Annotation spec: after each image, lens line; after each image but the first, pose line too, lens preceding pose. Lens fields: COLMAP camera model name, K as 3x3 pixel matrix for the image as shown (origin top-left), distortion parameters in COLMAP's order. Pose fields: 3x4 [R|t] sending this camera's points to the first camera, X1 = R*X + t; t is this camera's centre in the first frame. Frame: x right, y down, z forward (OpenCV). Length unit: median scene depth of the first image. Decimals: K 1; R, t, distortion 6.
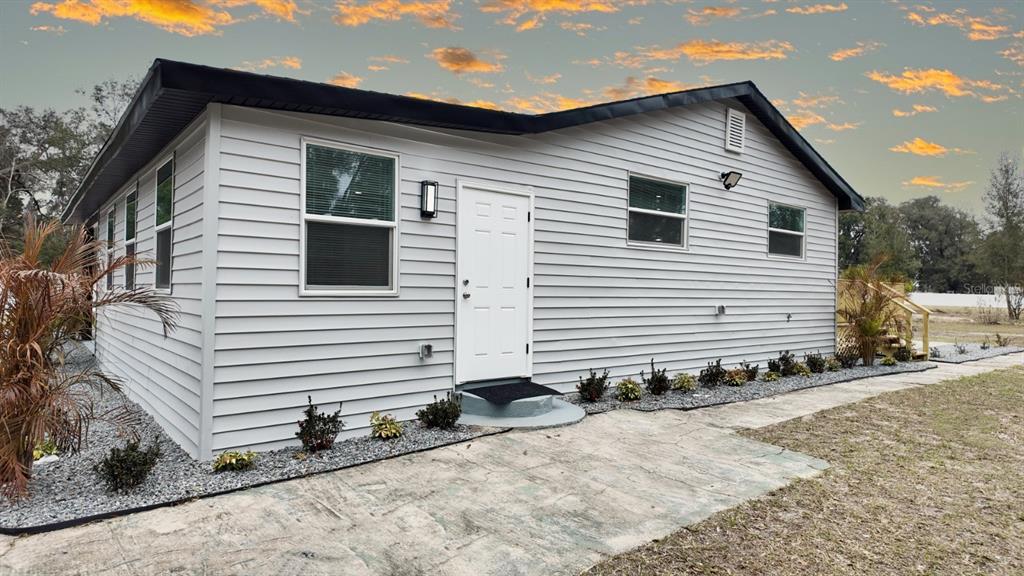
lens RADIAL K [[603.6, 0, 507.5], [0, 603.6, 287.8], [0, 0, 1]] dist [0.008118, -0.010565]
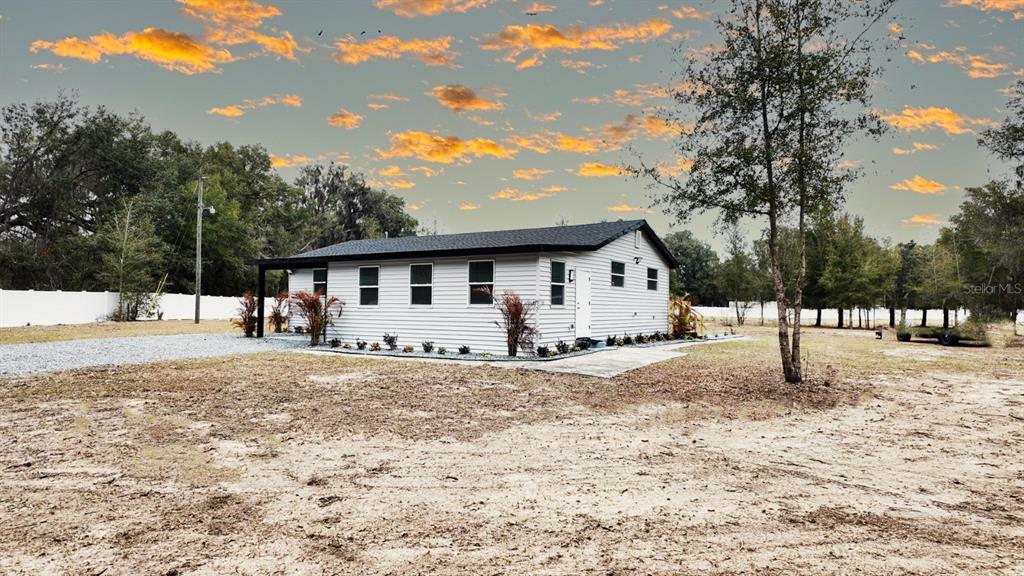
lens RADIAL K [[624.8, 0, 509.7], [0, 624.8, 292.1], [0, 0, 1]] dist [0.031930, -0.007297]
pose [[0.941864, 0.004430, 0.335966, -1.017469], [0.000909, 0.999876, -0.015731, -0.011947], [-0.335994, 0.015122, 0.941743, -1.254908]]
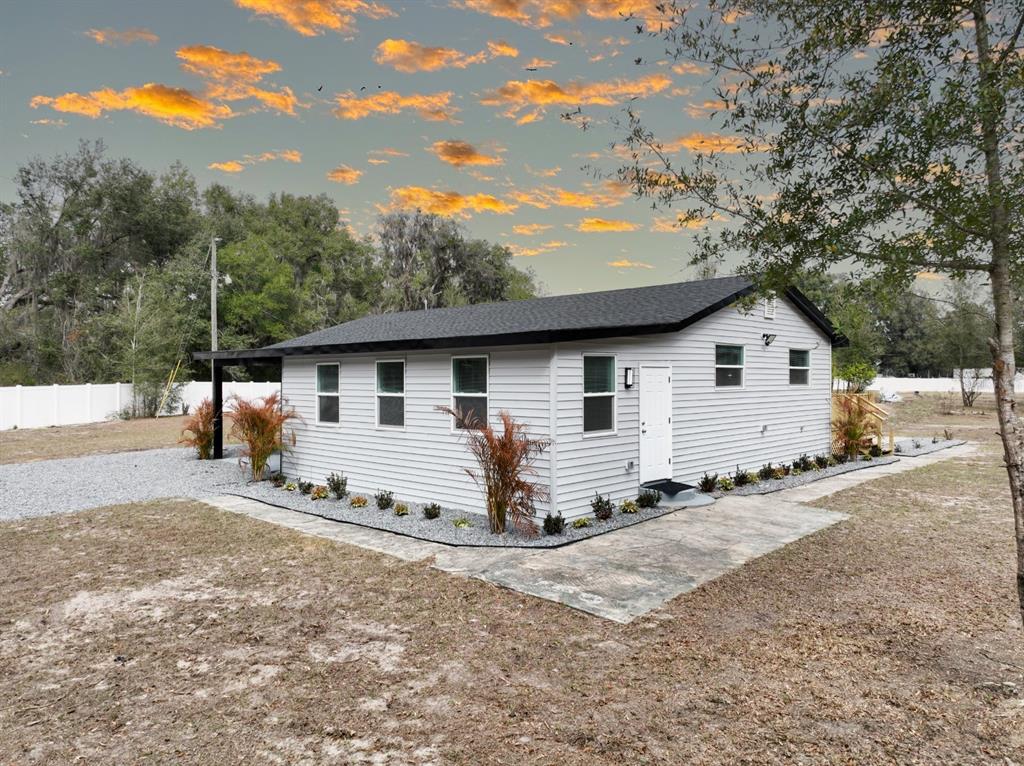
lens RADIAL K [[735.4, 0, 518.1], [0, 735.4, 380.0], [0, 0, 1]] dist [0.002400, 0.011649]
pose [[0.989903, -0.018265, 0.140567, -0.521149], [0.016408, 0.999762, 0.014365, -0.122857], [-0.140796, -0.011913, 0.989967, -0.731524]]
